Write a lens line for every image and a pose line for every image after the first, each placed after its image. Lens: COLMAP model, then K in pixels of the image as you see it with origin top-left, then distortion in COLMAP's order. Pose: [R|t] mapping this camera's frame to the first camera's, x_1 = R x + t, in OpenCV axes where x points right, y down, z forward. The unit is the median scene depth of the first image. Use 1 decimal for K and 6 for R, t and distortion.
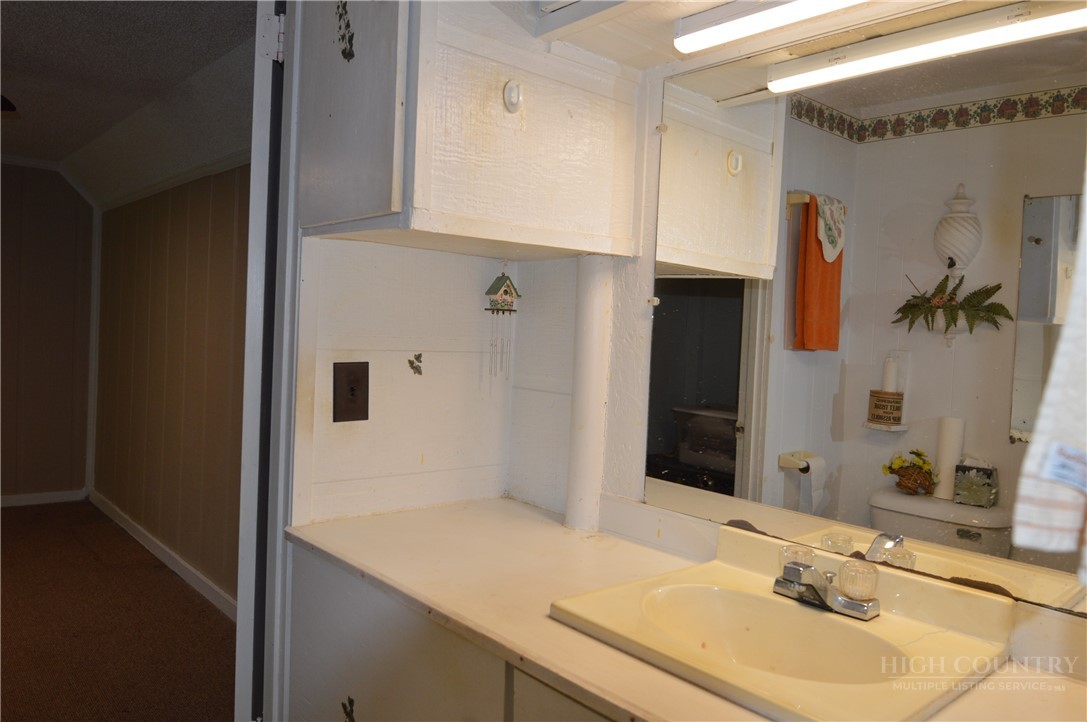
lens RADIAL K [[775.2, 0, 548.5], [0, 775.2, 360.4], [0, 0, 1]] dist [0.011345, -0.050711]
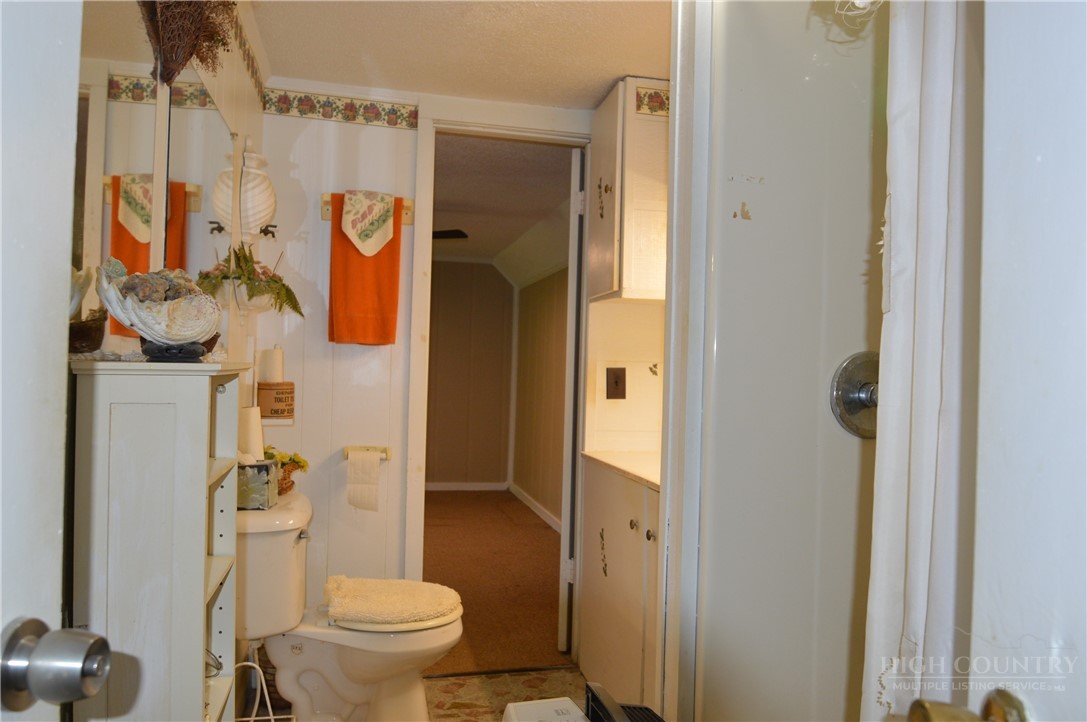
lens RADIAL K [[775.2, 0, 548.5], [0, 775.2, 360.4], [0, 0, 1]] dist [0.011345, -0.050711]
pose [[0.877061, -0.027453, -0.479594, 0.495972], [-0.004760, 0.997820, -0.065821, 0.107440], [0.480355, 0.060012, 0.875019, -0.712865]]
